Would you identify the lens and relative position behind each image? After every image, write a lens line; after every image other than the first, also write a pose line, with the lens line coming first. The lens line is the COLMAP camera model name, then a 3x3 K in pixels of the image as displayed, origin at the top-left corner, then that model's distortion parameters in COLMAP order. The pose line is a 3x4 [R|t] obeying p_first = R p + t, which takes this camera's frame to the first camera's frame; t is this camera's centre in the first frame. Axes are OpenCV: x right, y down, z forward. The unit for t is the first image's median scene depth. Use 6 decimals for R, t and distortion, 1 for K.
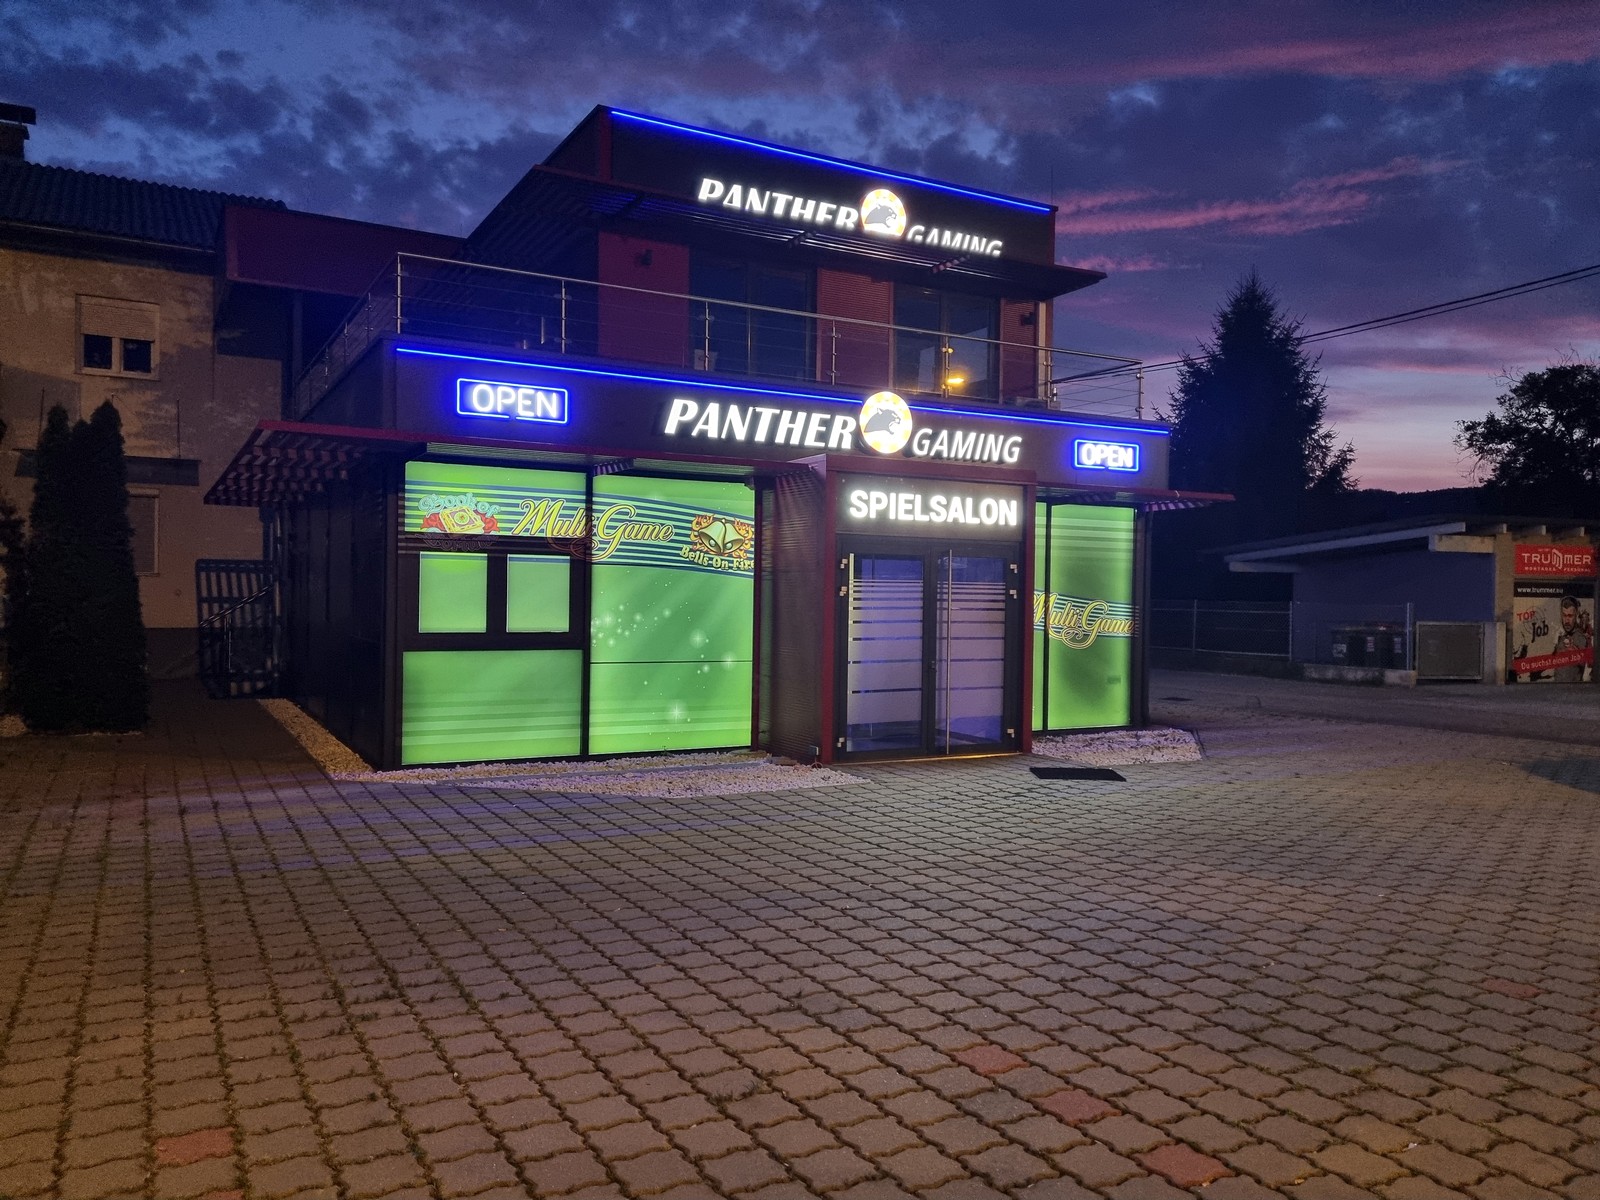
lens RADIAL K [[1192.6, 0, 800.0], [0, 1192.6, 600.0], [0, 0, 1]] dist [0.036149, -0.000394]
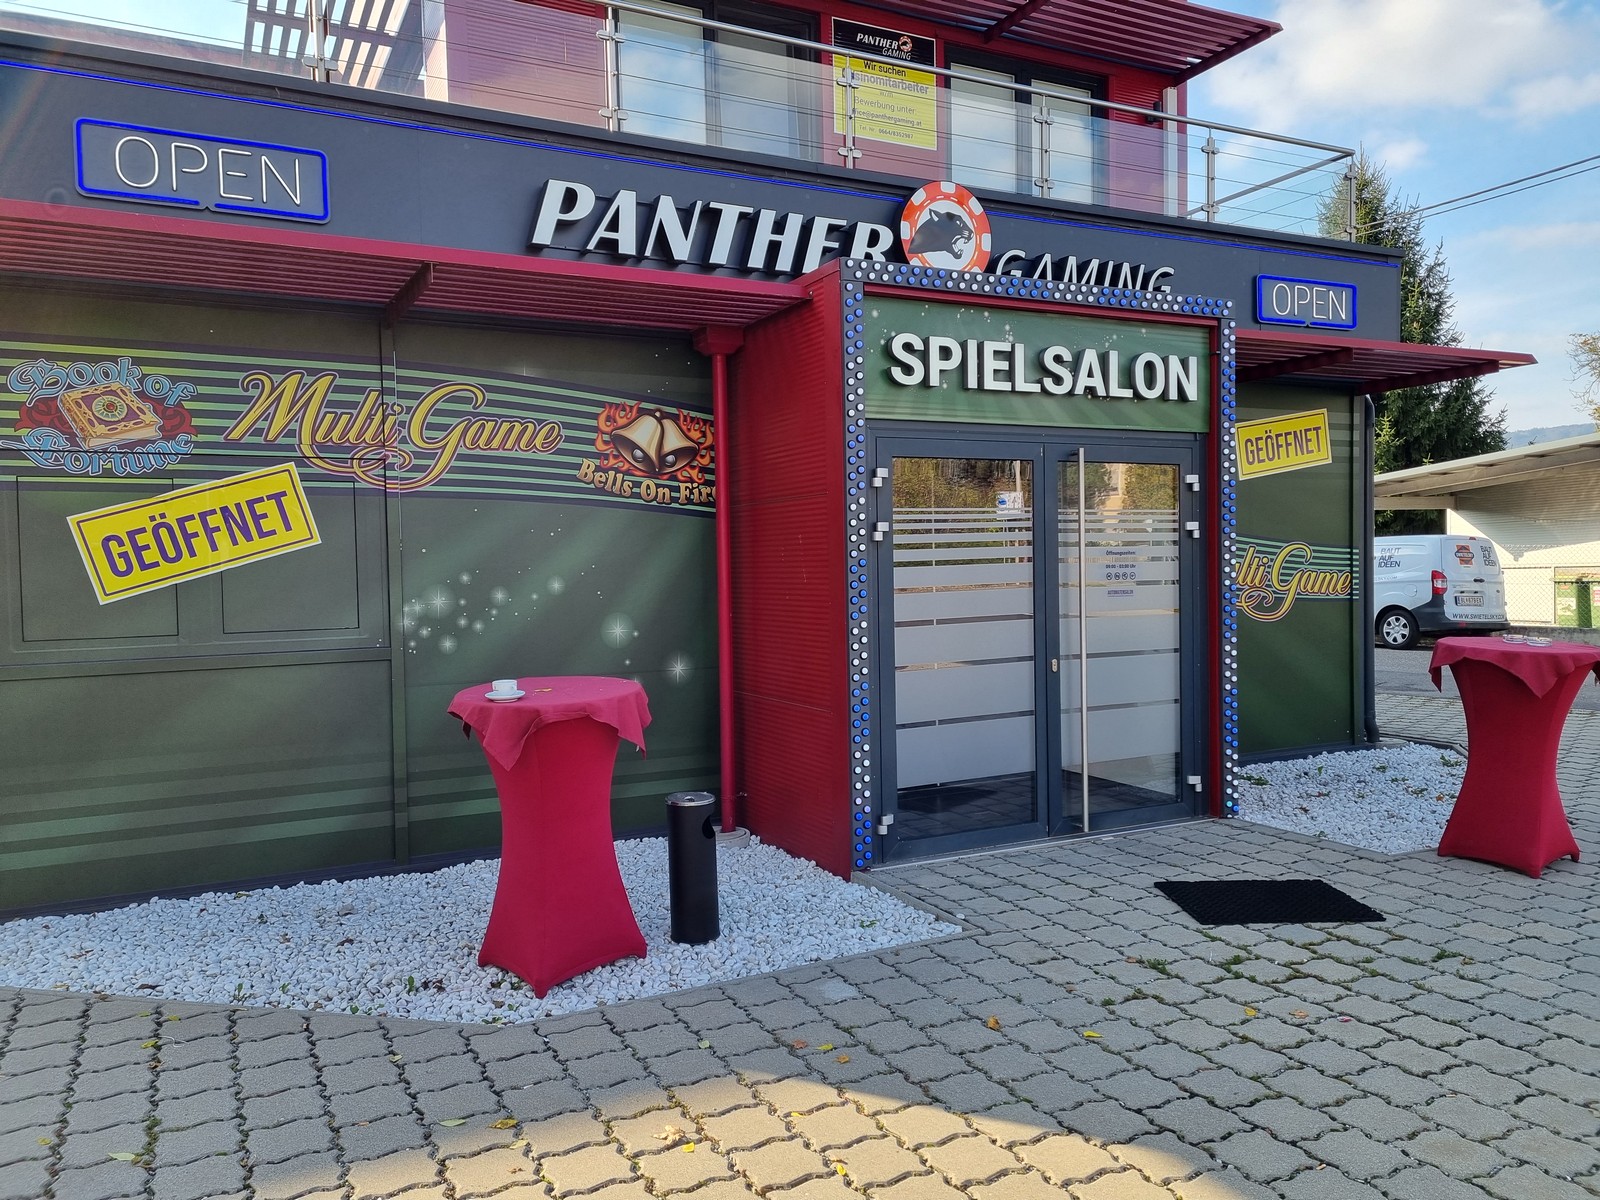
lens RADIAL K [[1192.6, 0, 800.0], [0, 1192.6, 600.0], [0, 0, 1]] dist [0.036149, -0.000394]
pose [[0.999140, -0.032916, -0.025204, 0.012417], [0.033567, 0.999102, 0.025856, 0.007137], [0.024330, -0.026680, 0.999348, 0.463419]]
